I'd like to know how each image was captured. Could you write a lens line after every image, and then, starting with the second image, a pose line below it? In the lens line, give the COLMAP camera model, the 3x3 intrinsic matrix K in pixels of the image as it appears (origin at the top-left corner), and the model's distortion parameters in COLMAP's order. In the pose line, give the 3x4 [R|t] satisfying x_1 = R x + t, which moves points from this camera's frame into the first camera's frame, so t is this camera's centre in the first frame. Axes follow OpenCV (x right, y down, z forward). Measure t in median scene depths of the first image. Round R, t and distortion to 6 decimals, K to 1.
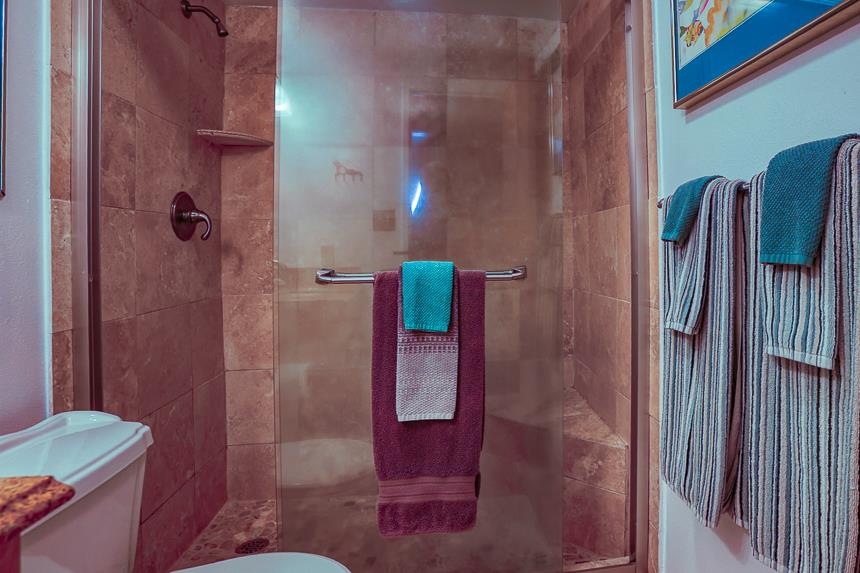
lens RADIAL K [[409.7, 0, 432.5], [0, 409.7, 242.1], [0, 0, 1]] dist [-0.064011, 0.024666]
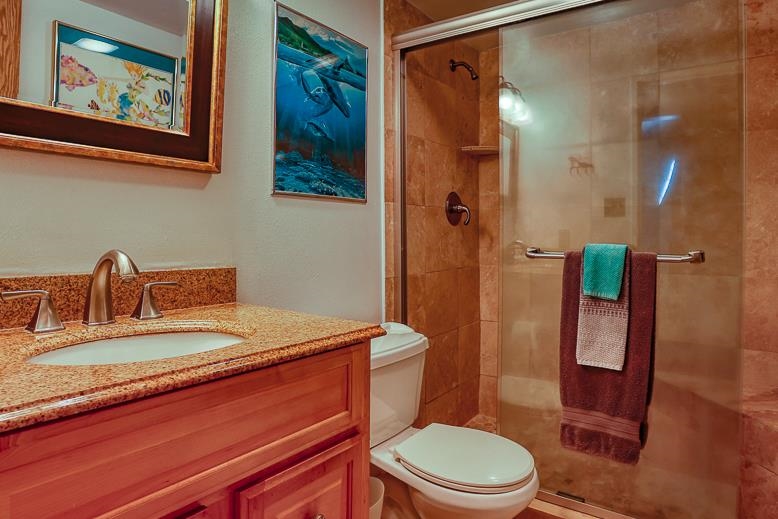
lens RADIAL K [[370.6, 0, 391.3], [0, 370.6, 219.4], [0, 0, 1]] dist [-0.064011, 0.024666]
pose [[0.726264, -0.011929, -0.687313, 0.177619], [0.002884, 0.999893, -0.014307, -0.009019], [0.687410, 0.008408, 0.726221, -0.171006]]
